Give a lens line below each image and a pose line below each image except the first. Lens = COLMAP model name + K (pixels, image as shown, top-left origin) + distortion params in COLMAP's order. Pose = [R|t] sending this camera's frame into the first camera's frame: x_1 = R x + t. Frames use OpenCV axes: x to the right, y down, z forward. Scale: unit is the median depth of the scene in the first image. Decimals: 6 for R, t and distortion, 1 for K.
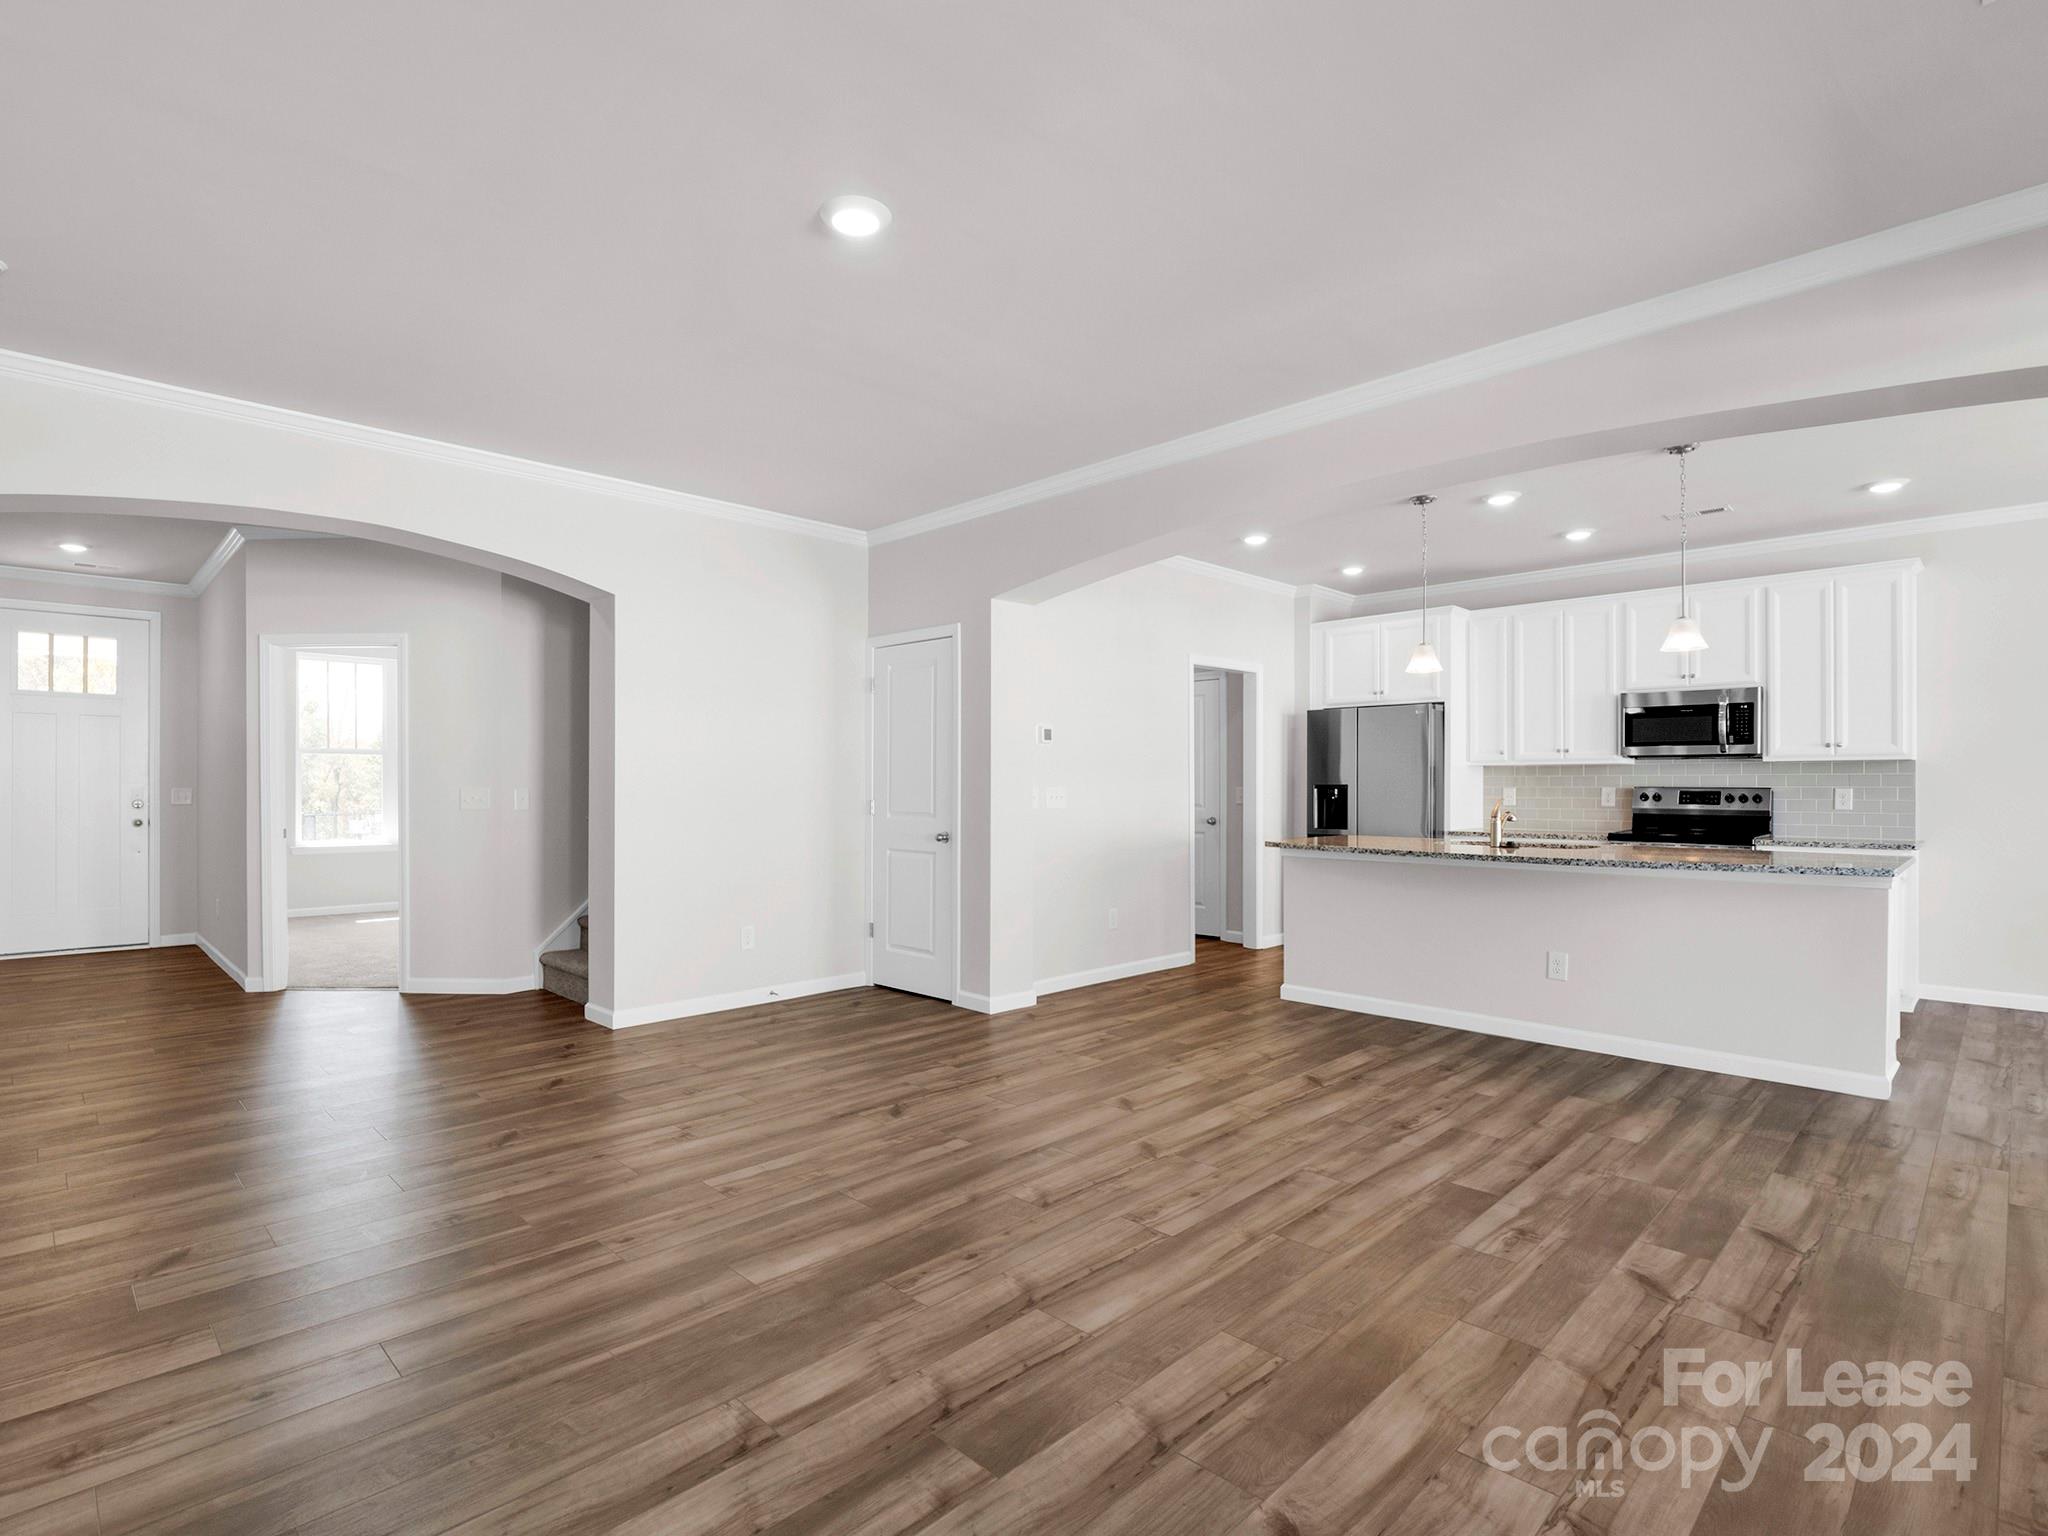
lens RADIAL K [[1047.1, 0, 962.0], [0, 1047.1, 787.8], [0, 0, 1]] dist [-0.014065, -0.000895]
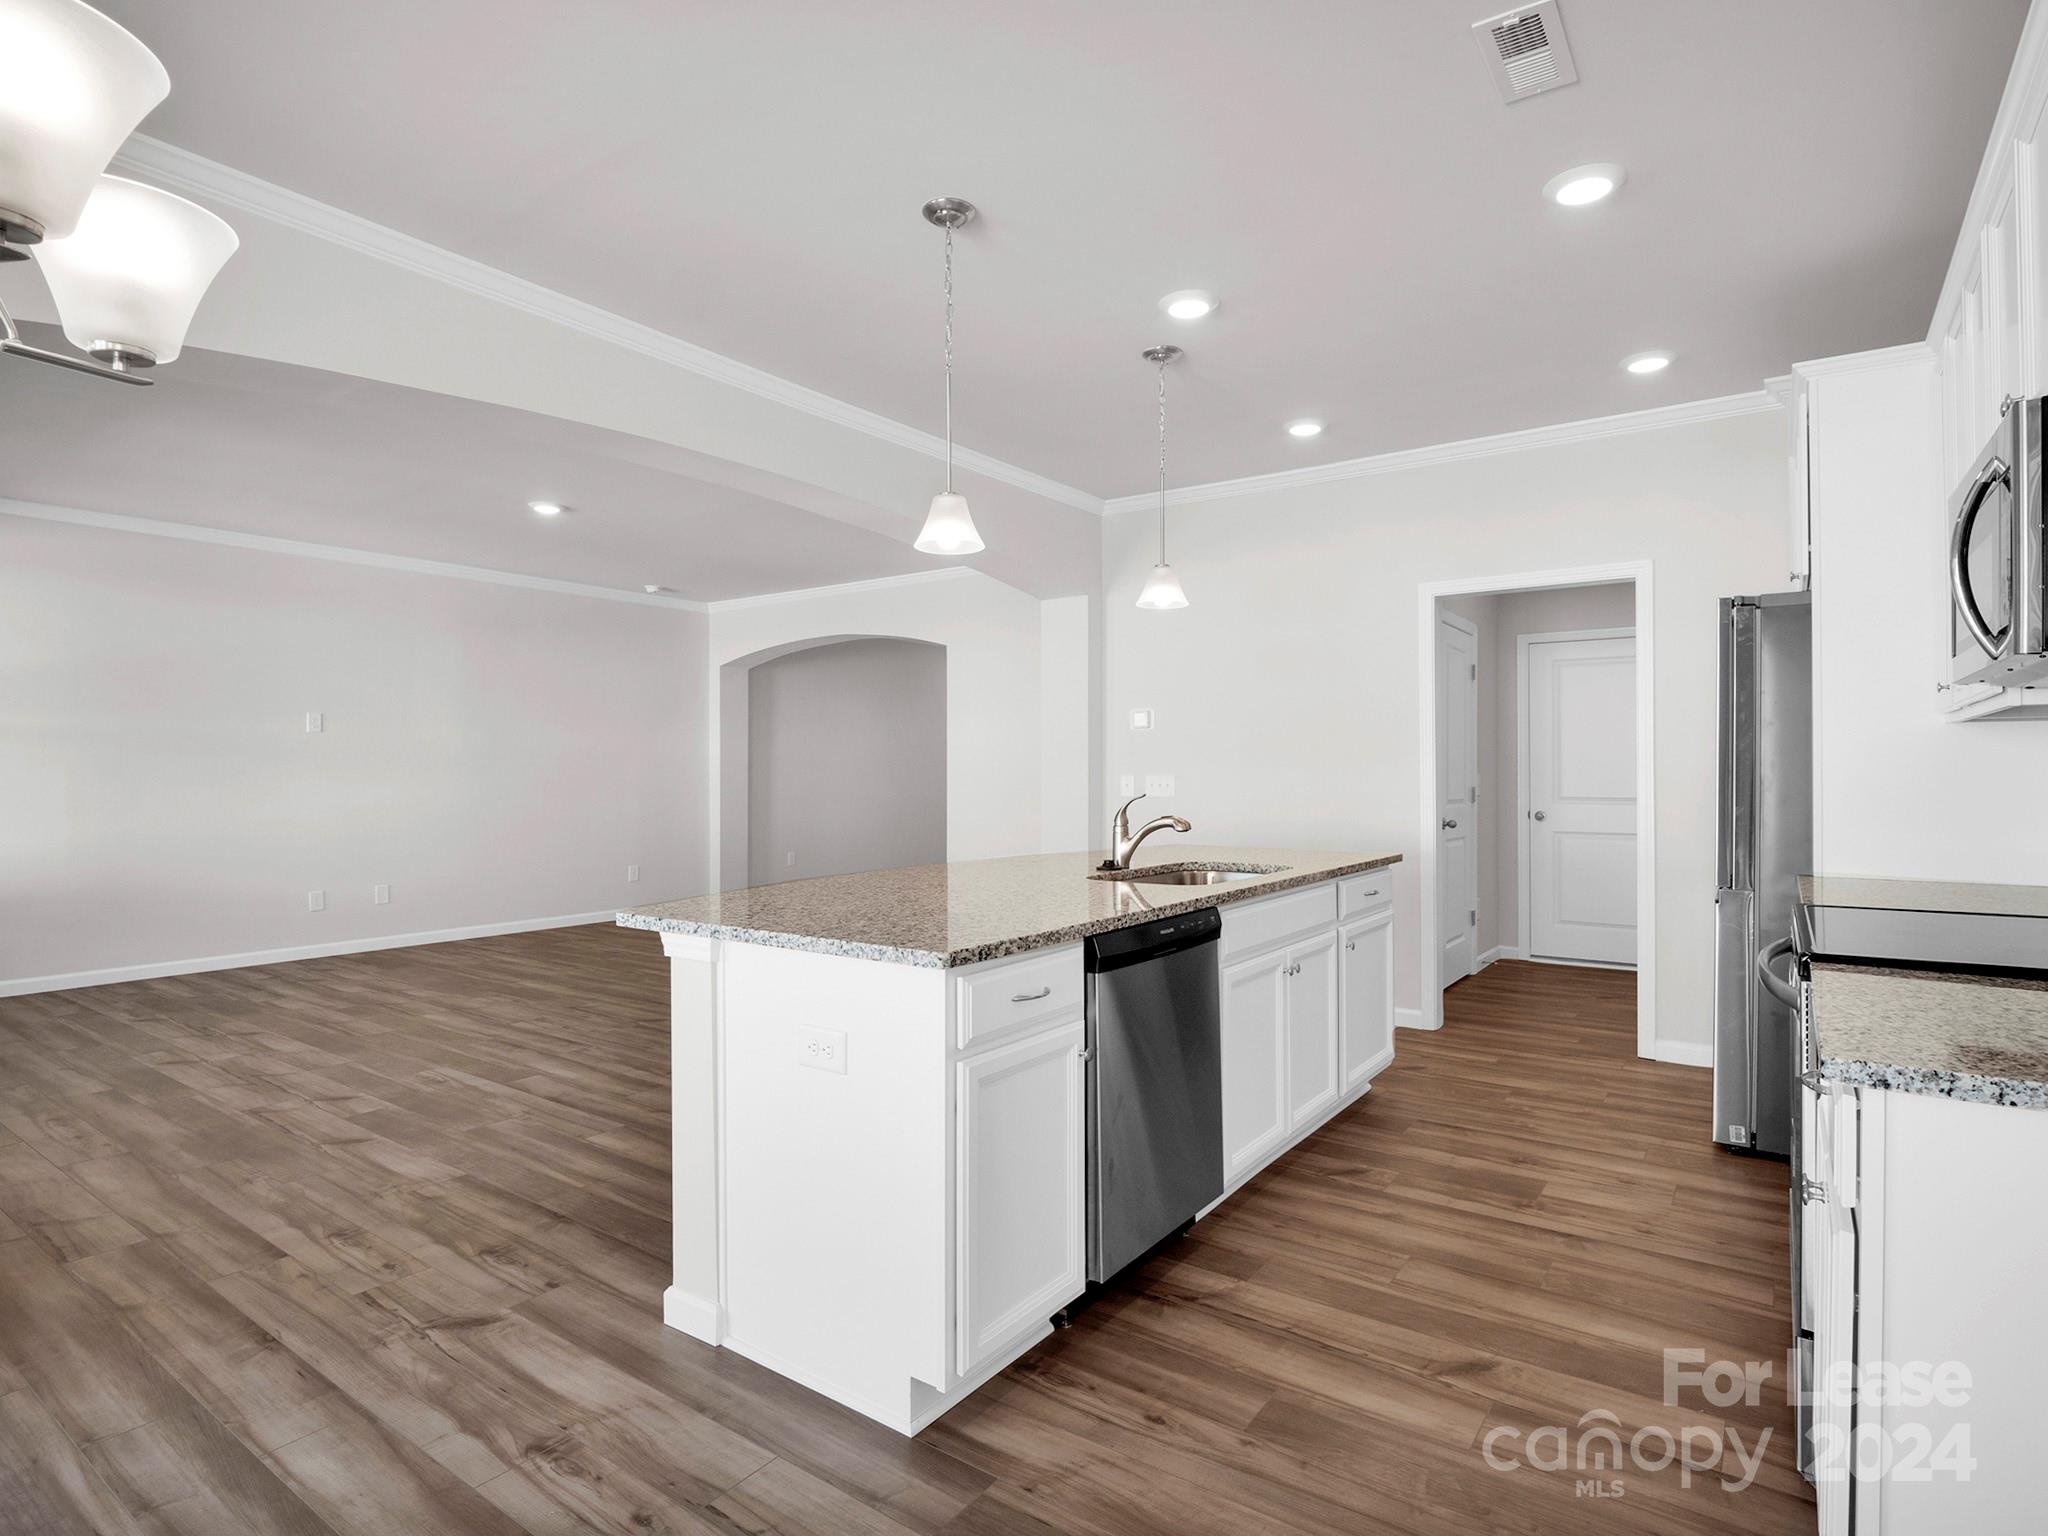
lens RADIAL K [[986.7, 0, 989.7], [0, 986.7, 765.9], [0, 0, 1]] dist [-0.002604, -0.008234]
pose [[0.201886, -0.001982, -0.979407, 0.934893], [-0.000480, 0.999998, -0.002123, -0.004981], [0.979409, 0.000899, 0.201884, 0.676098]]
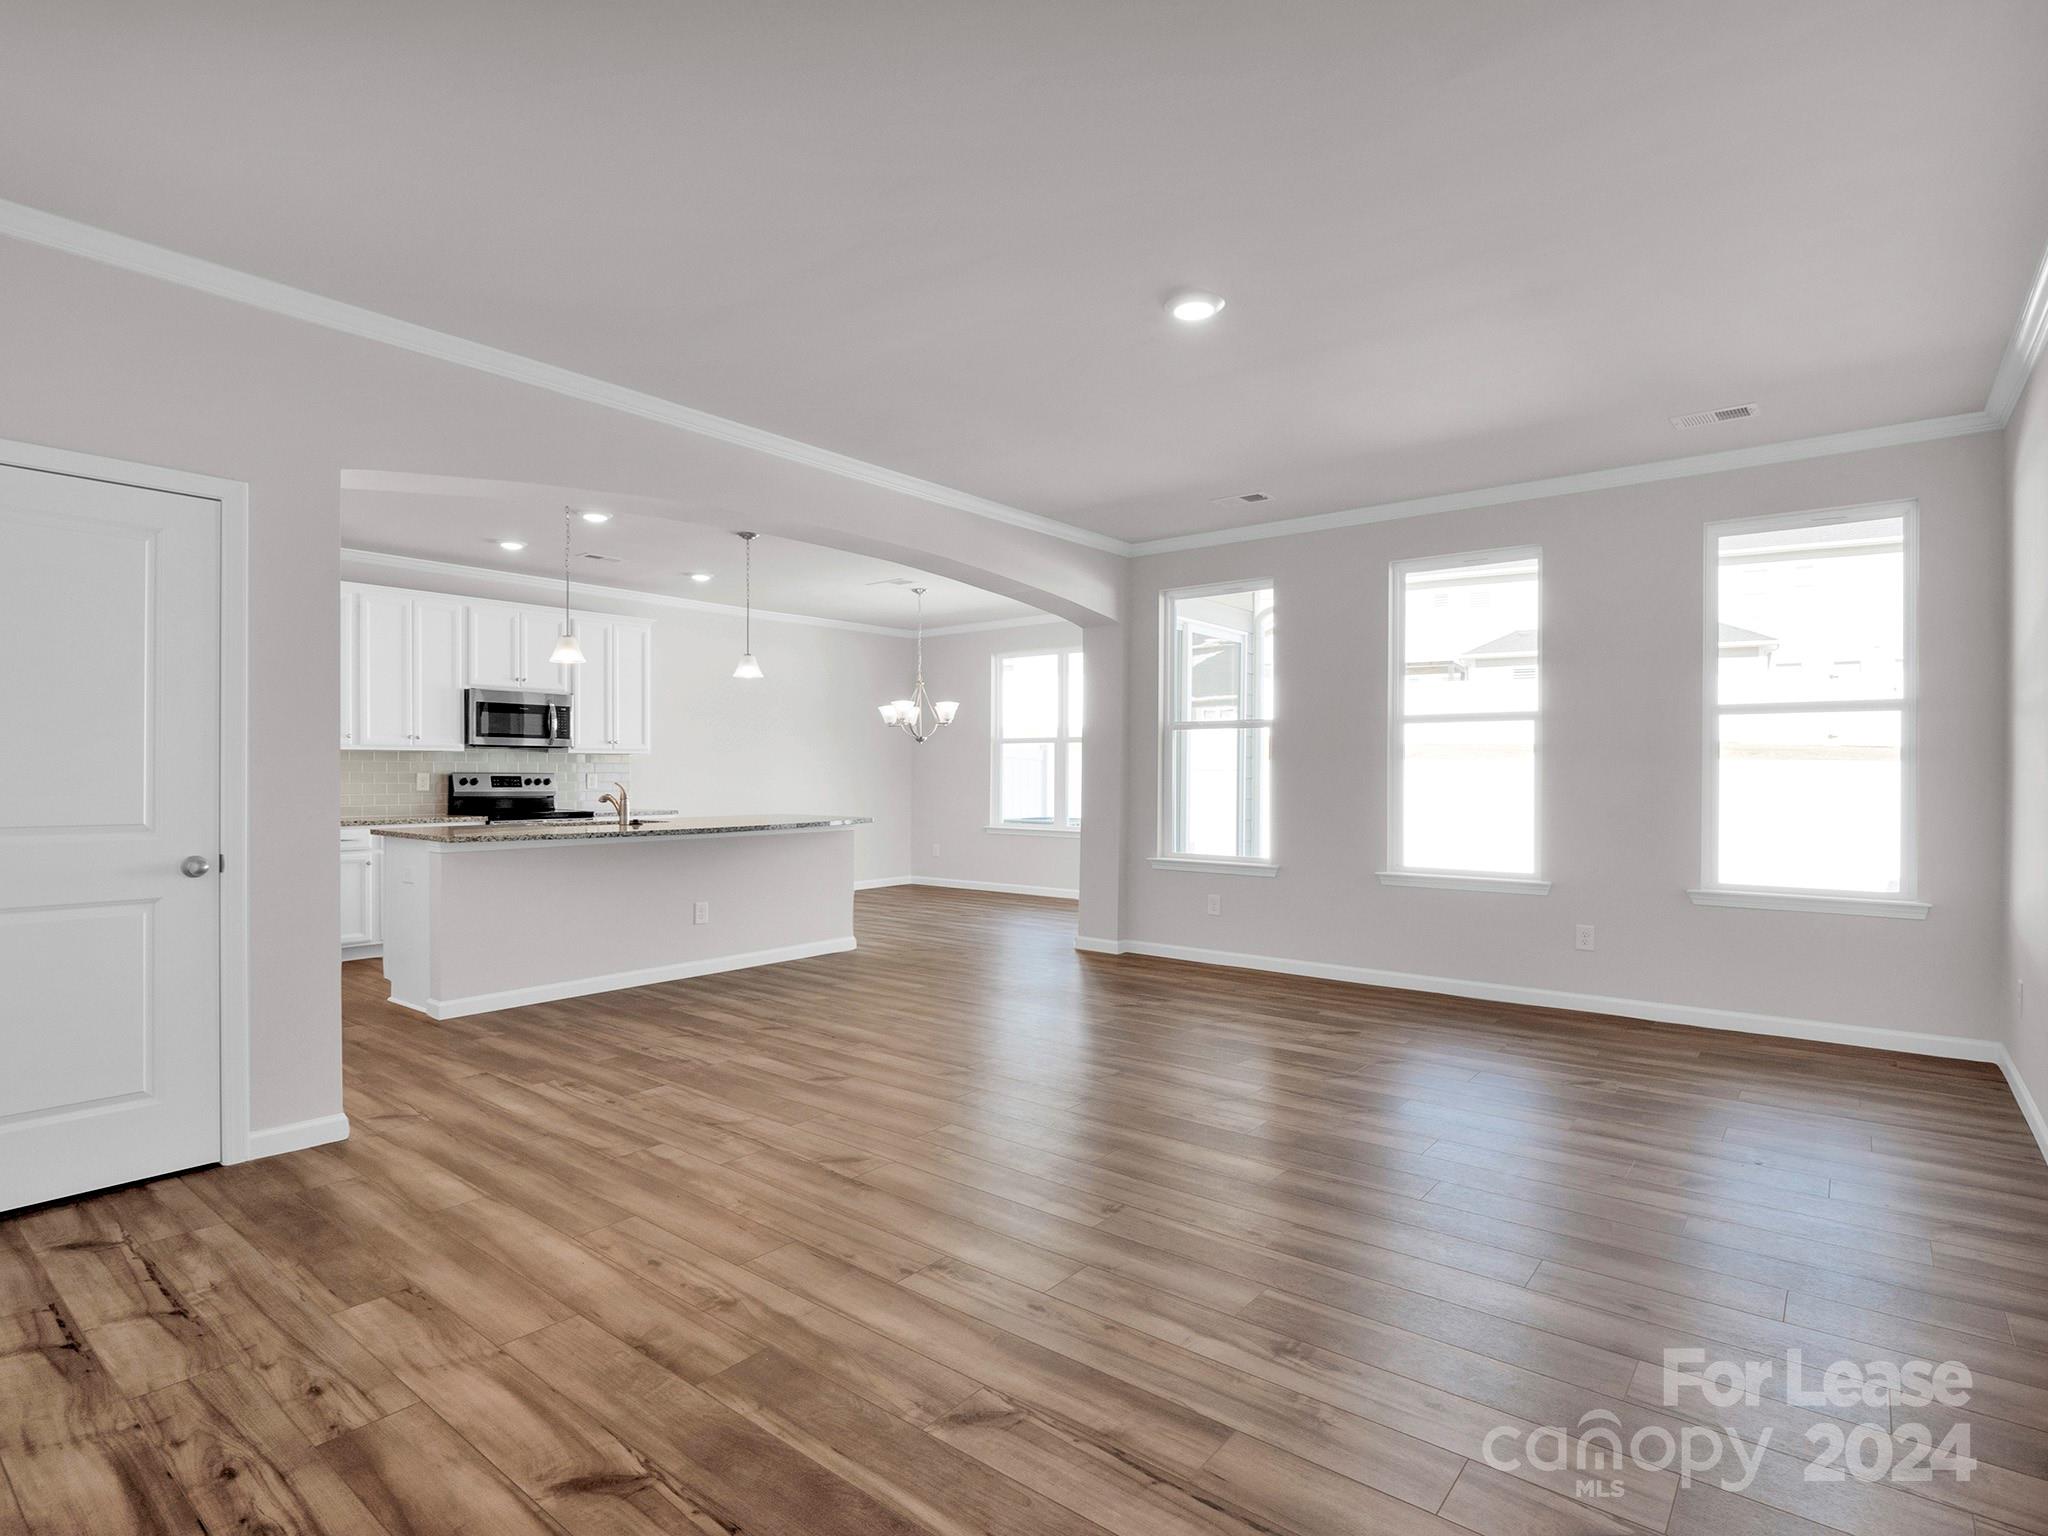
lens RADIAL K [[1020.5, 0, 1040.2], [0, 1020.5, 767.6], [0, 0, 1]] dist [-0.013110, -0.001750]
pose [[-0.157560, 0.004510, 0.987499, -0.565750], [0.000789, 0.999990, -0.004441, -0.000858], [-0.987509, 0.000079, -0.157562, 0.615918]]
